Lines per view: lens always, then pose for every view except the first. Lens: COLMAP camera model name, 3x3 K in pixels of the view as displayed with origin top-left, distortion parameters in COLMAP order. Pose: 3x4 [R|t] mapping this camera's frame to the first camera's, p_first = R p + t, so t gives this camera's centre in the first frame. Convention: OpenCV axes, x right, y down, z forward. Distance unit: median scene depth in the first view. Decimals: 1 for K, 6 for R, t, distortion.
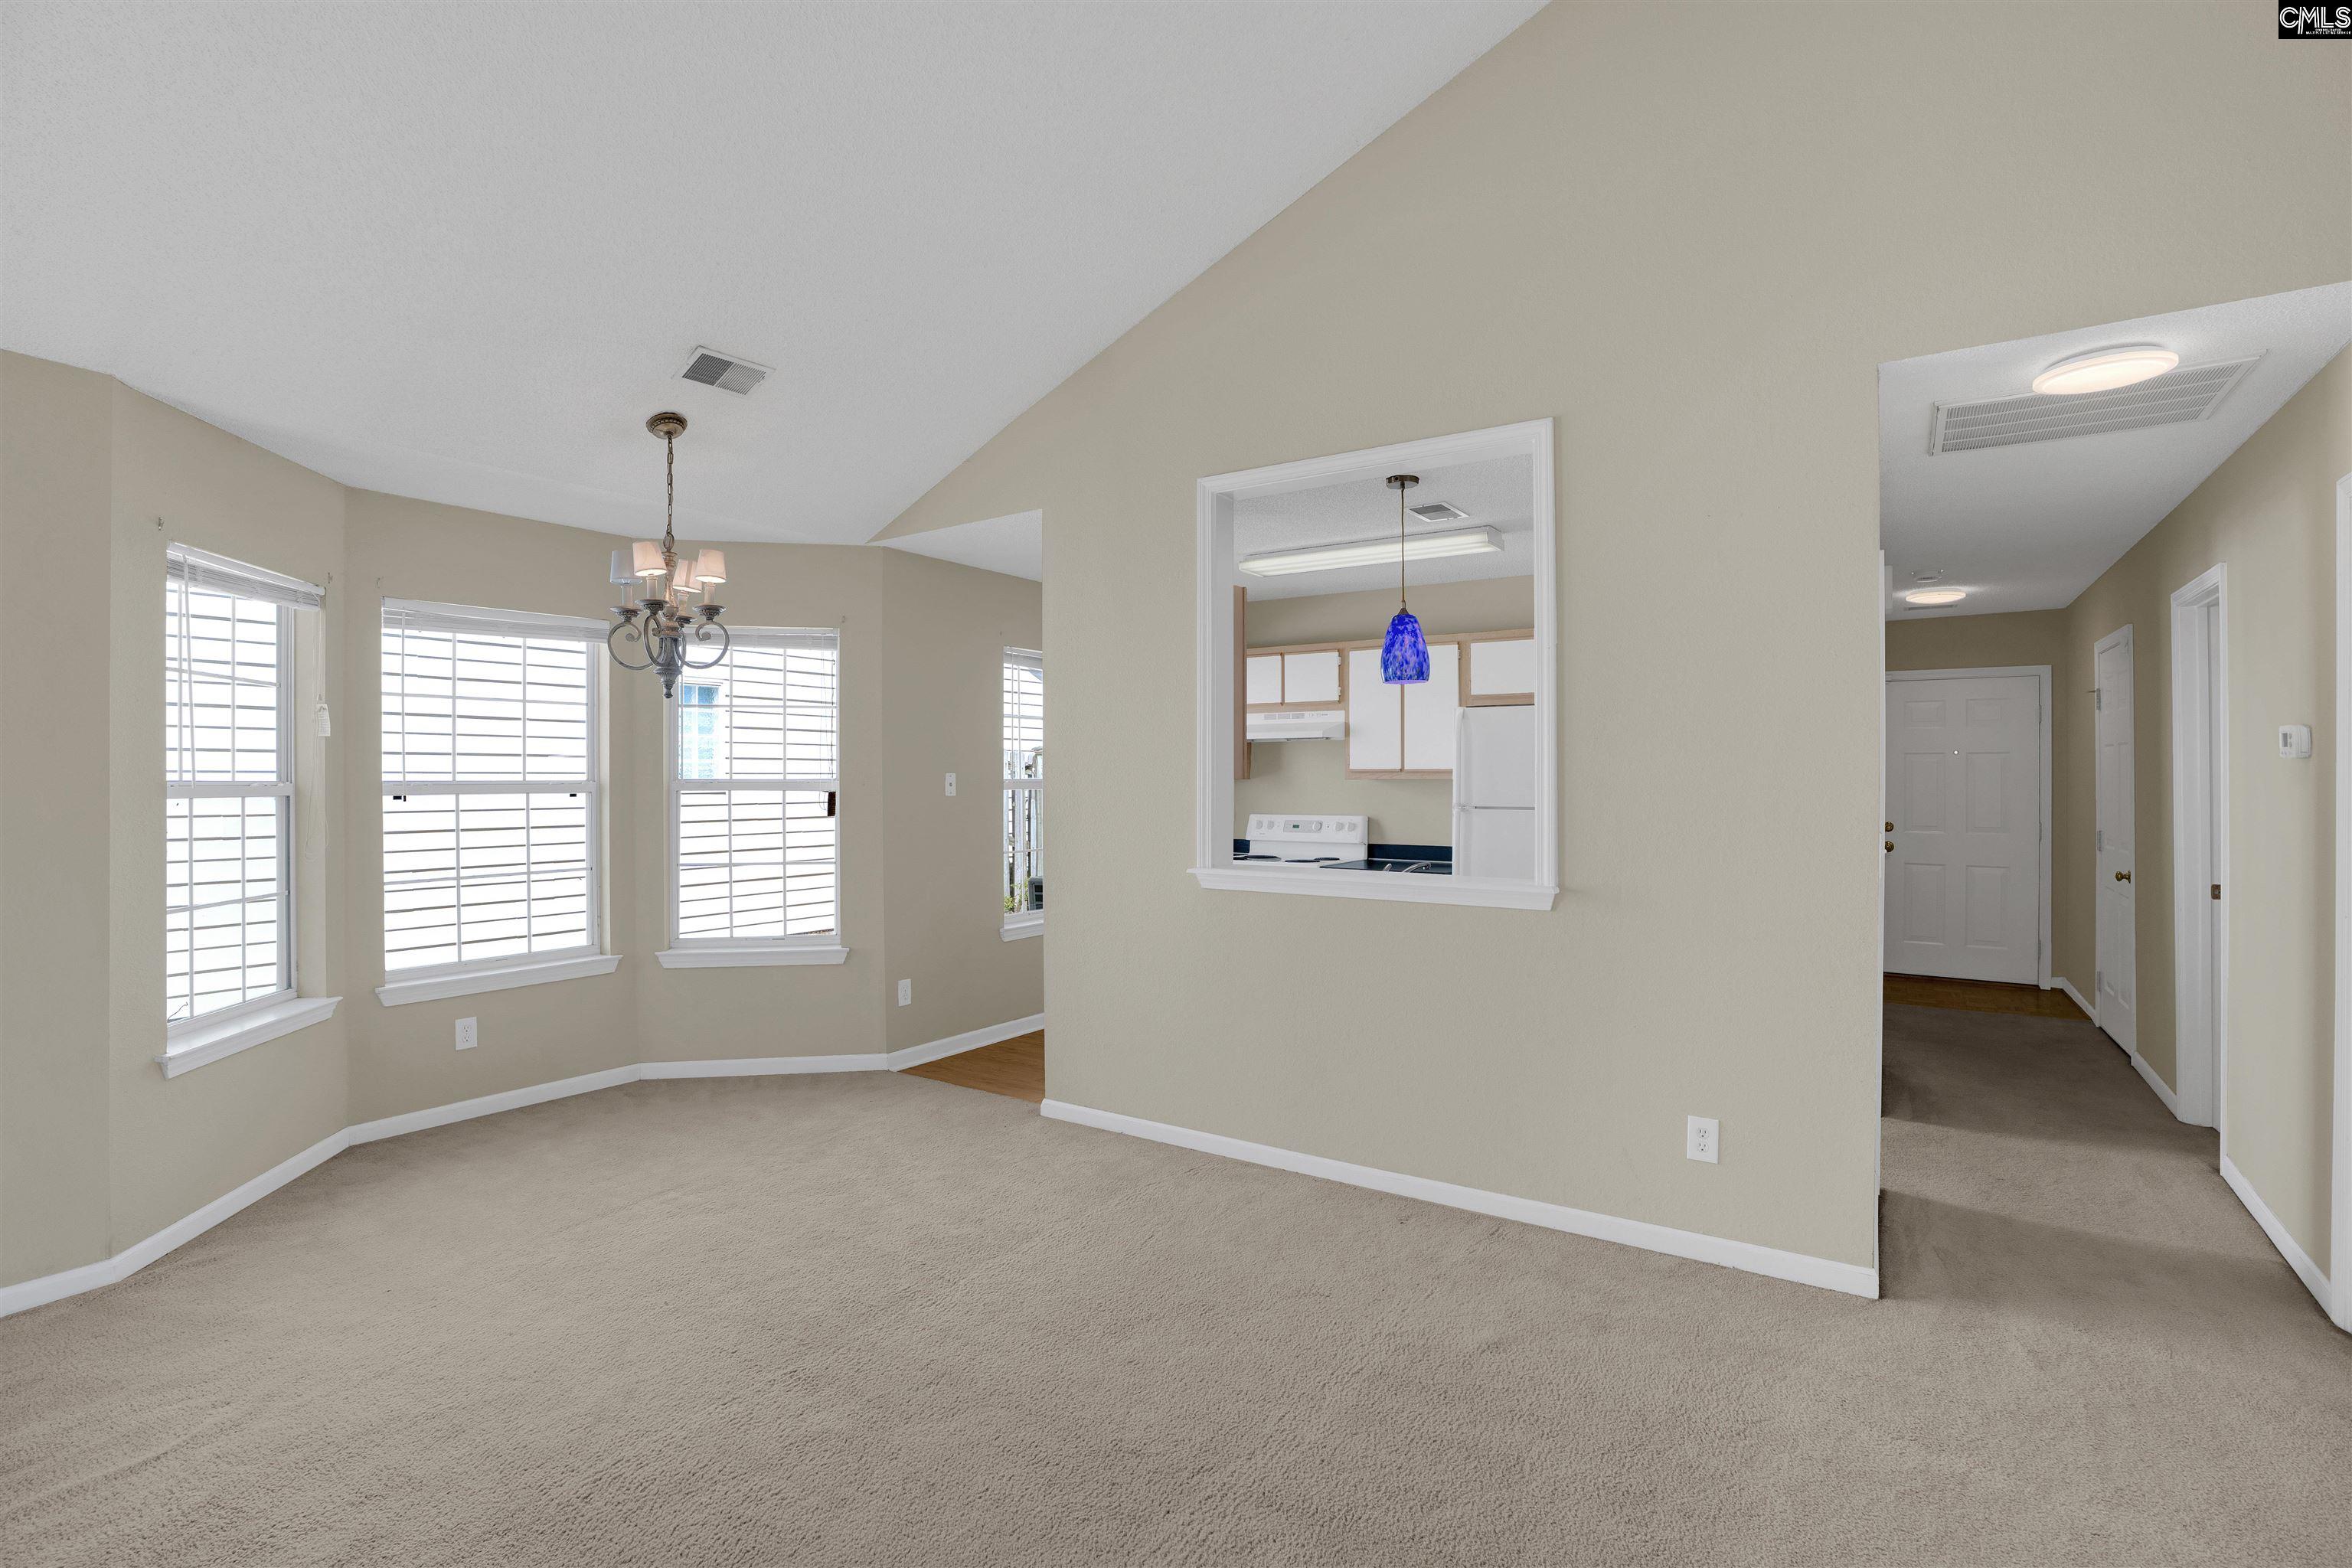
lens RADIAL K [[1074.9, 0, 1145.9], [0, 1074.9, 774.6], [0, 0, 1]] dist [-0.055814, 0.015595]
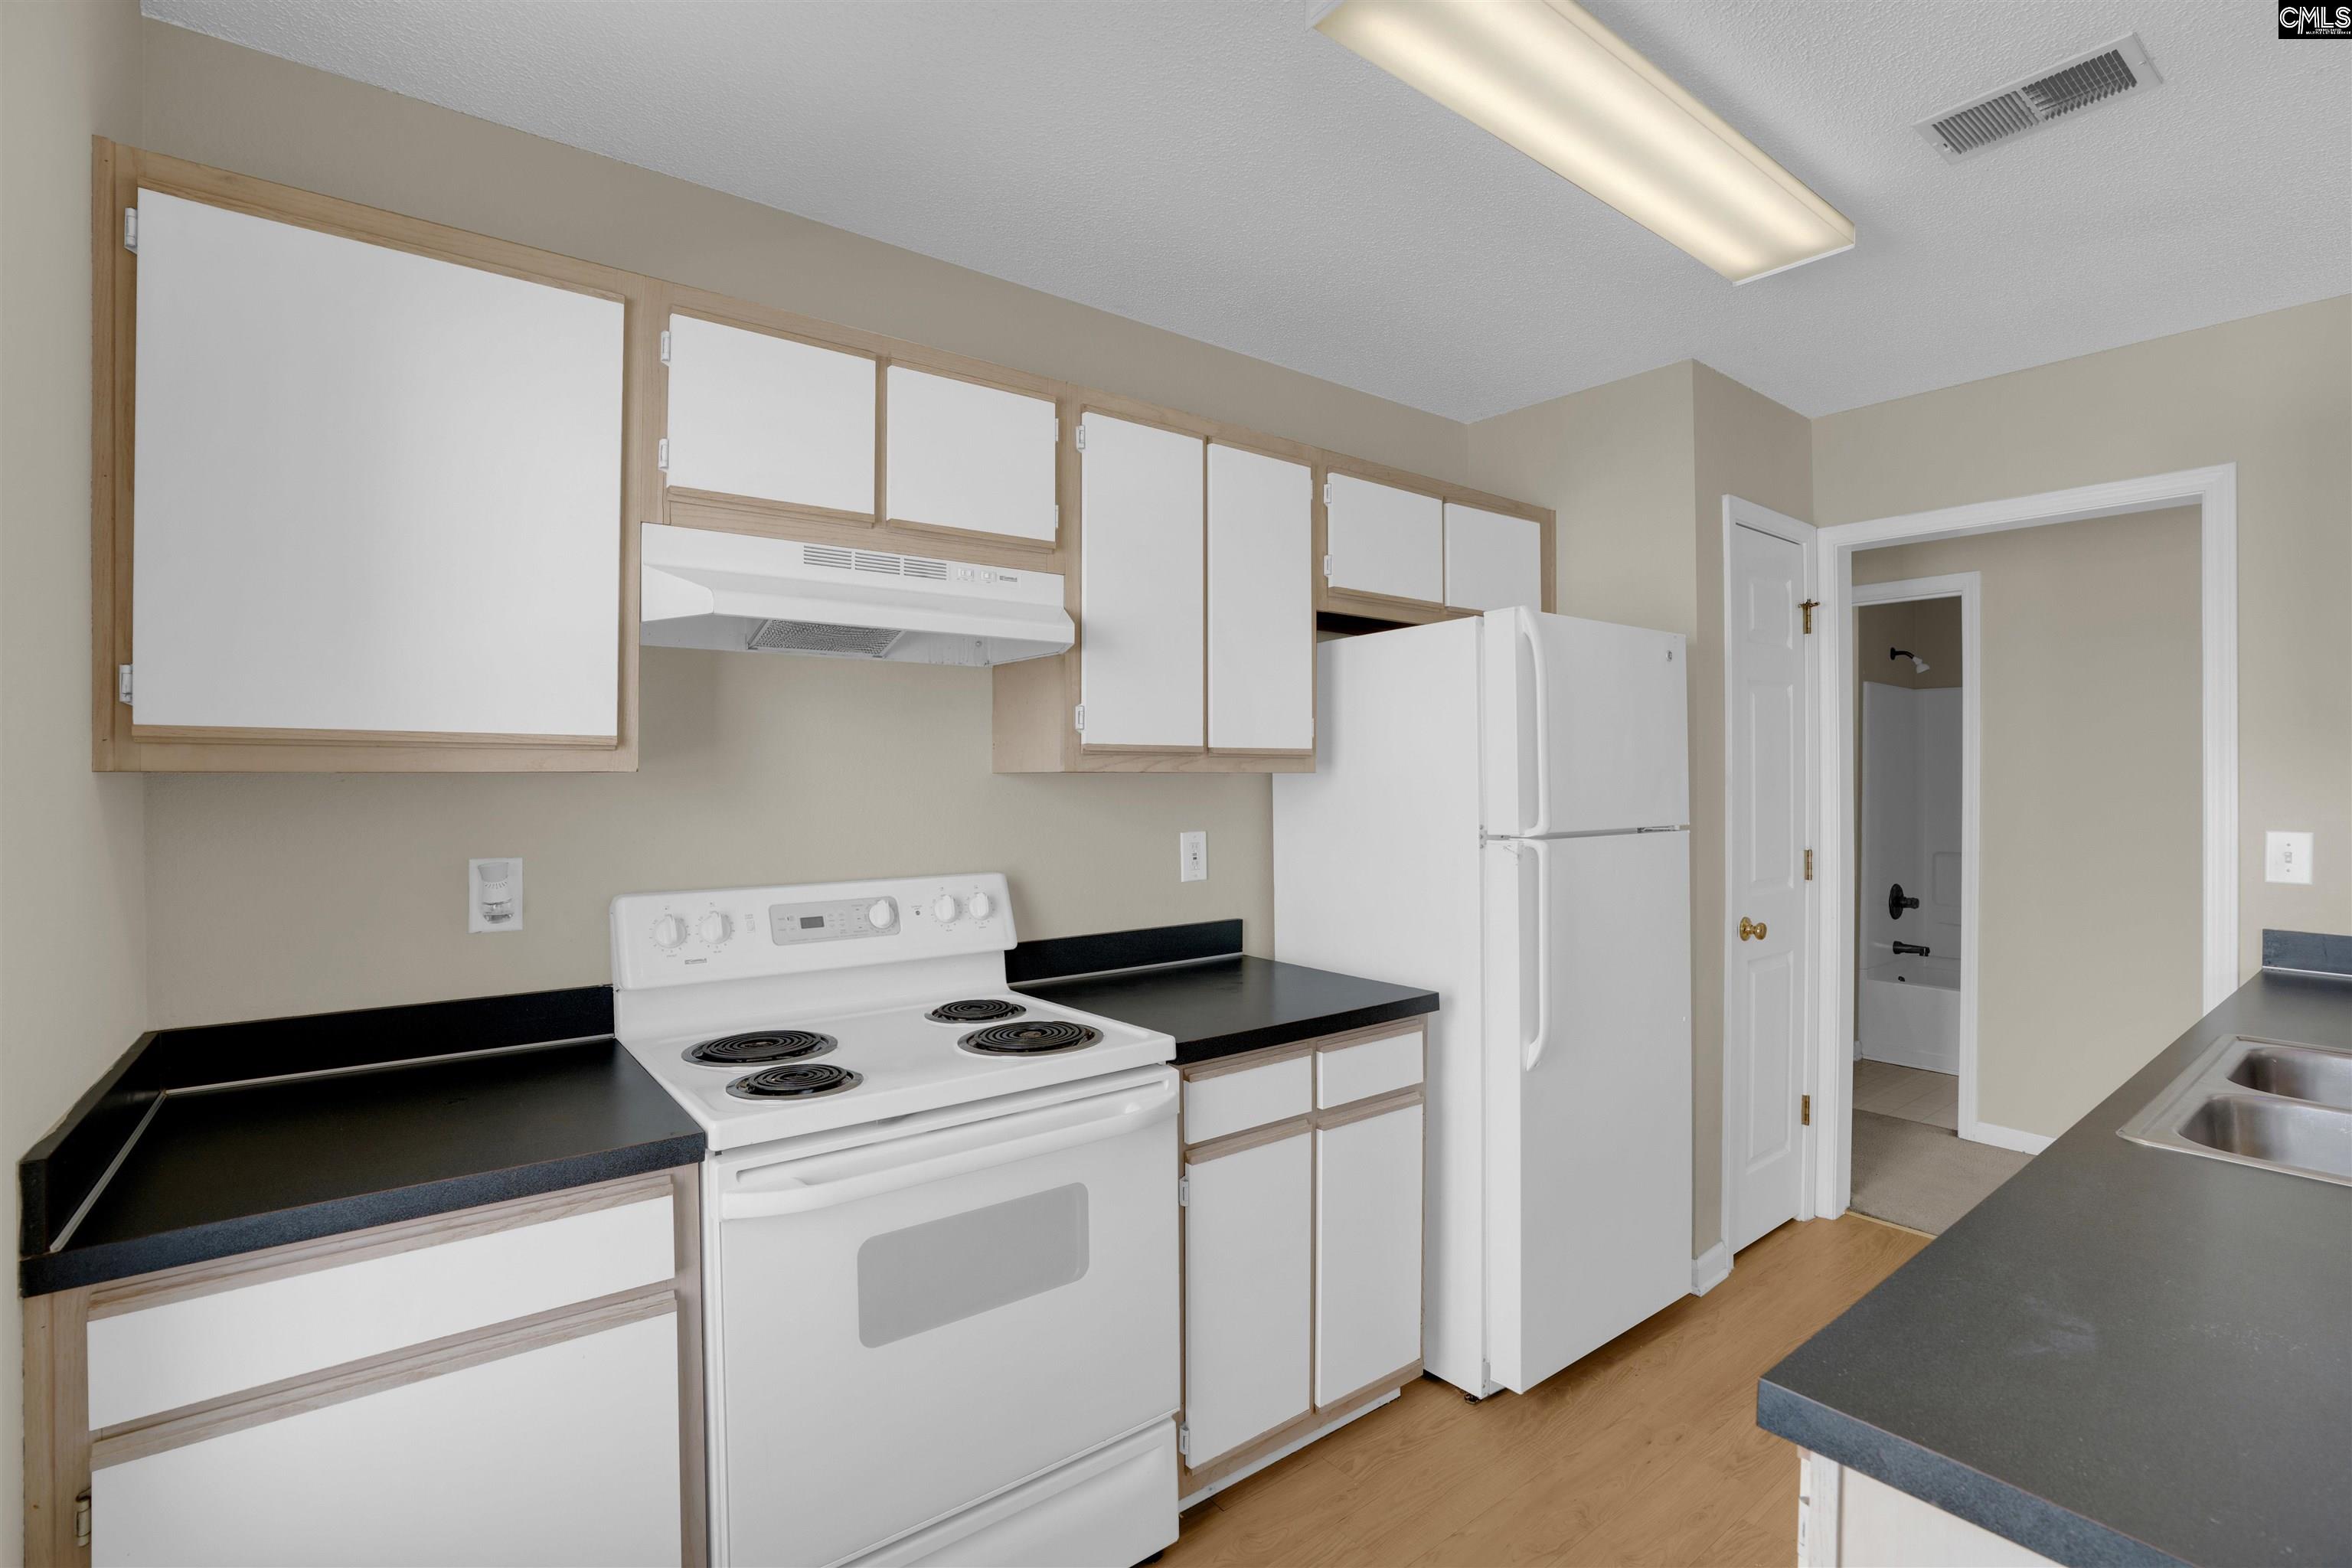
lens RADIAL K [[1074.9, 0, 1191.0], [0, 1074.9, 790.2], [0, 0, 1]] dist [-0.055814, 0.015595]
pose [[0.311301, -0.010018, 0.950259, -0.169460], [-0.002188, 0.999934, 0.011258, 0.007238], [-0.950309, -0.005584, 0.311258, 1.089664]]
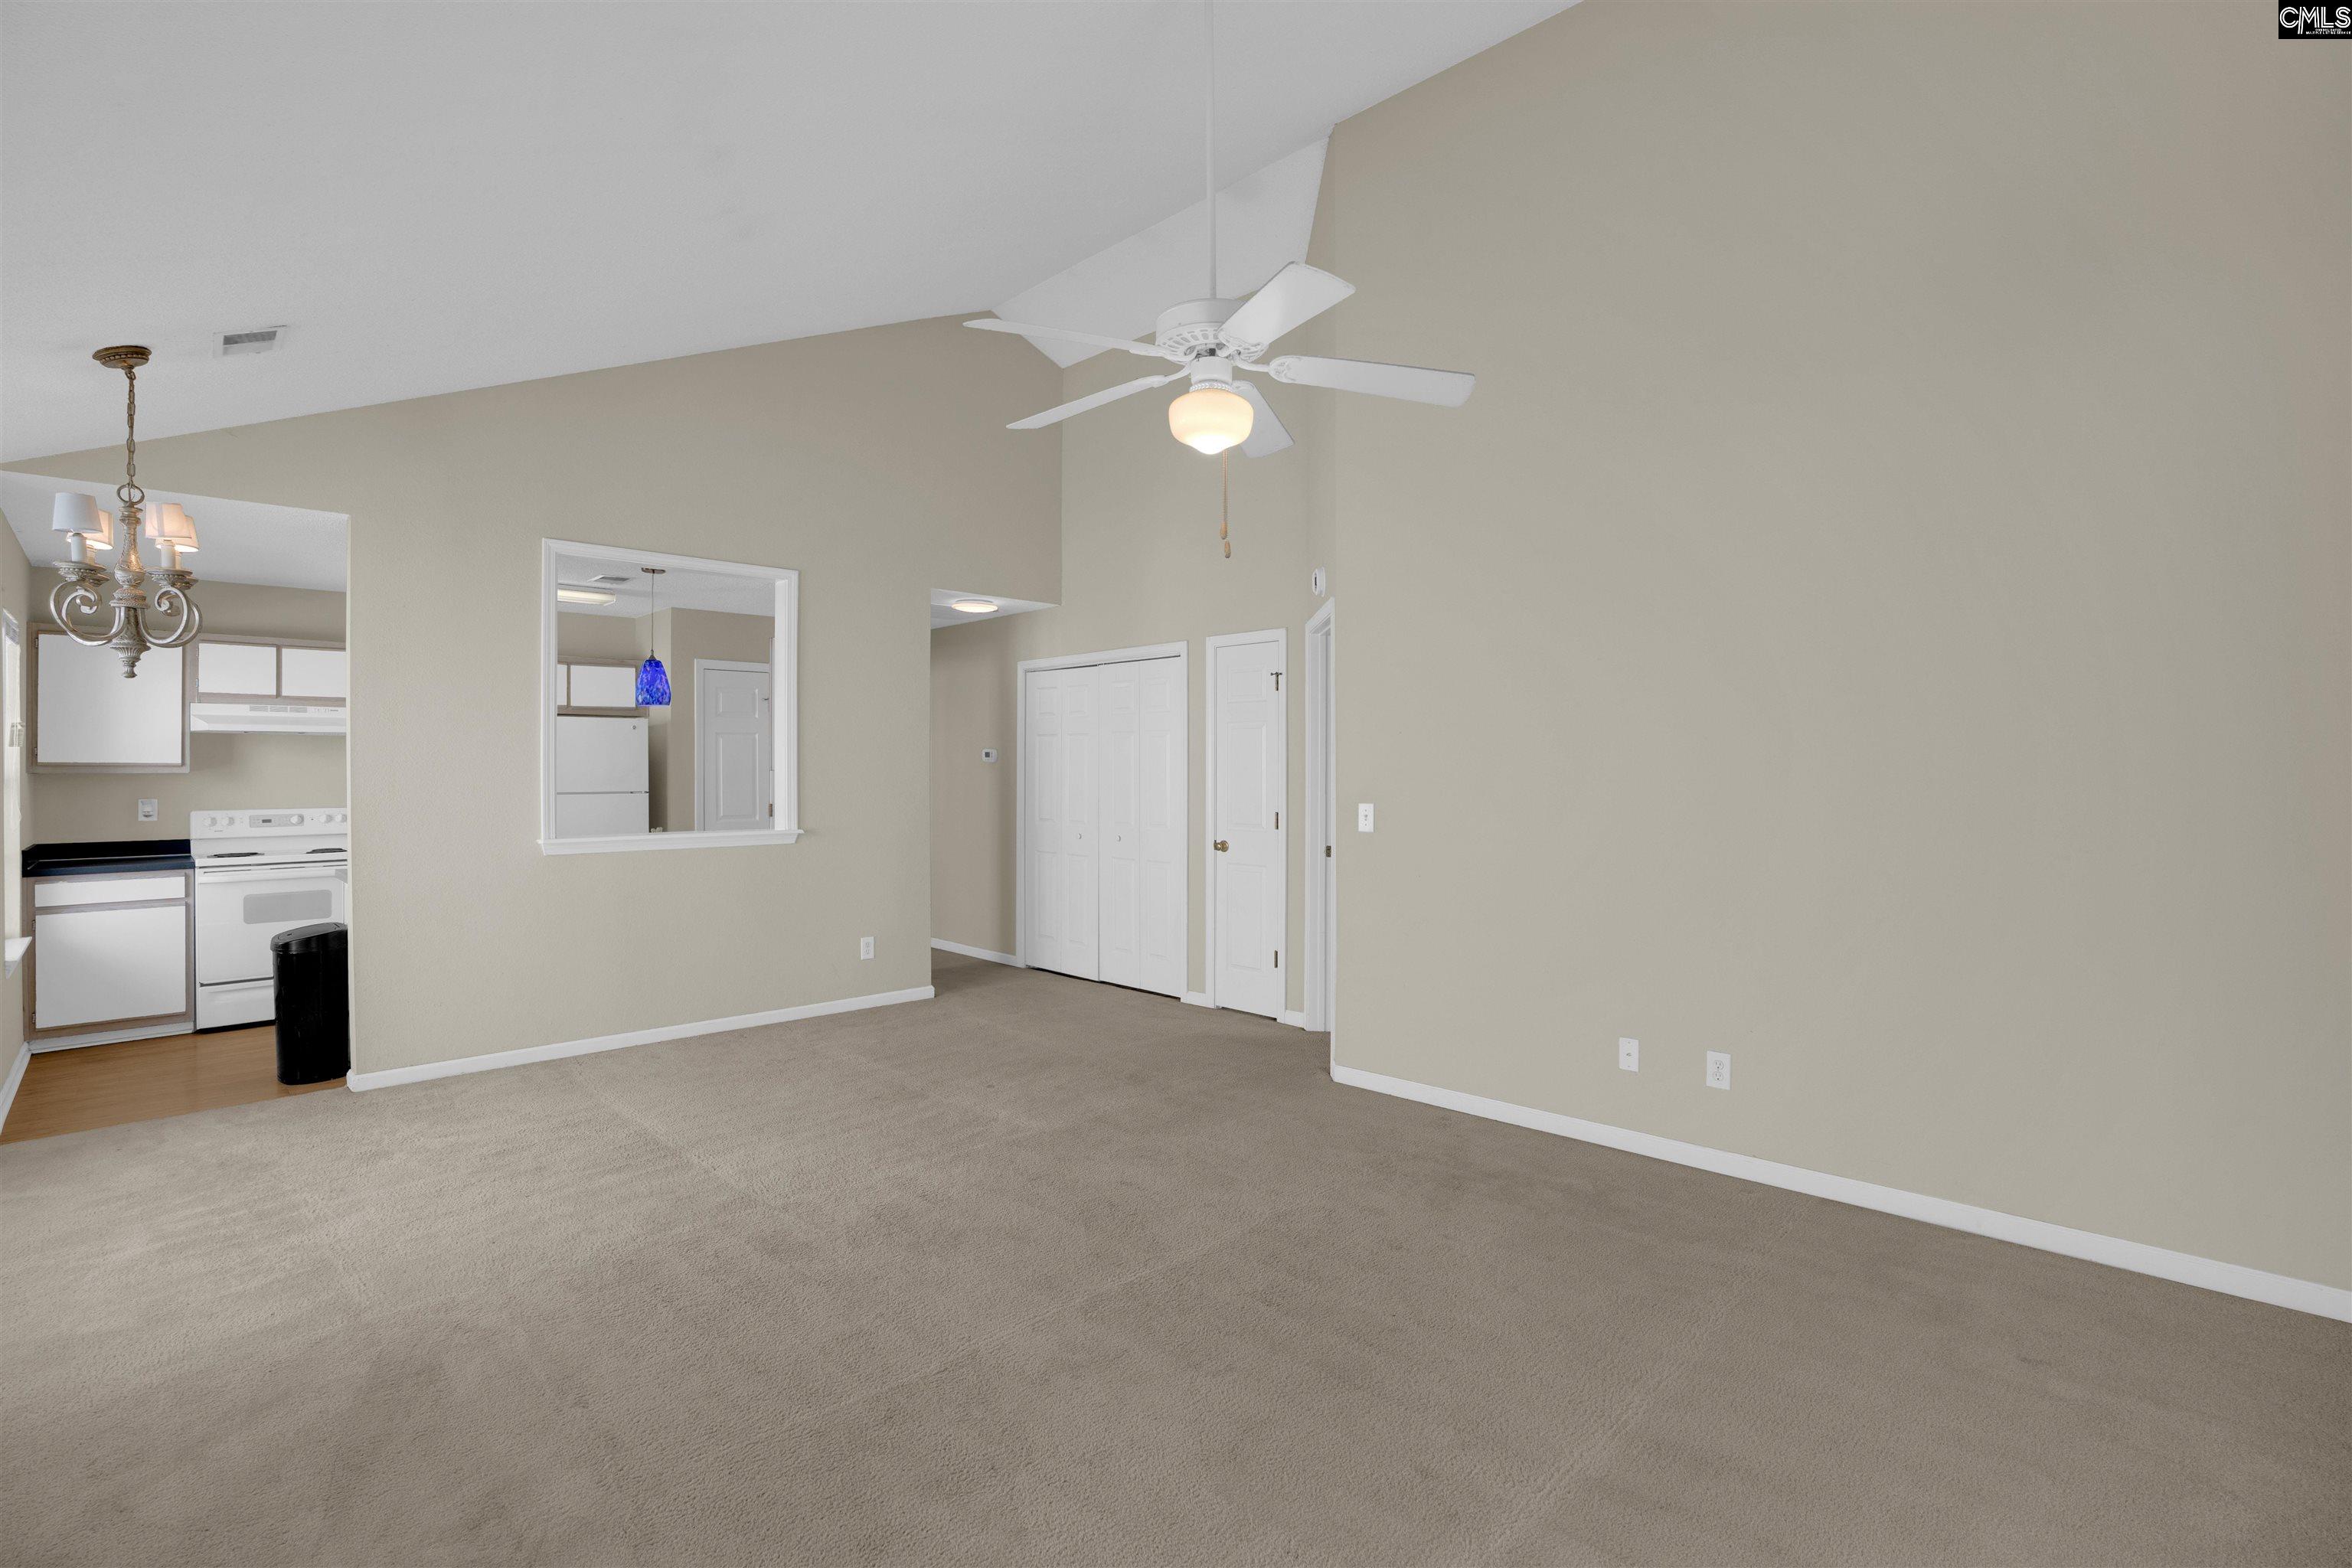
lens RADIAL K [[1074.9, 0, 1203.7], [0, 1074.9, 770.9], [0, 0, 1]] dist [-0.055814, 0.015595]
pose [[0.177871, -0.000438, 0.984054, -0.867501], [-0.000758, 1.000000, 0.000582, 0.001637], [-0.984054, -0.000849, 0.177870, -0.003197]]
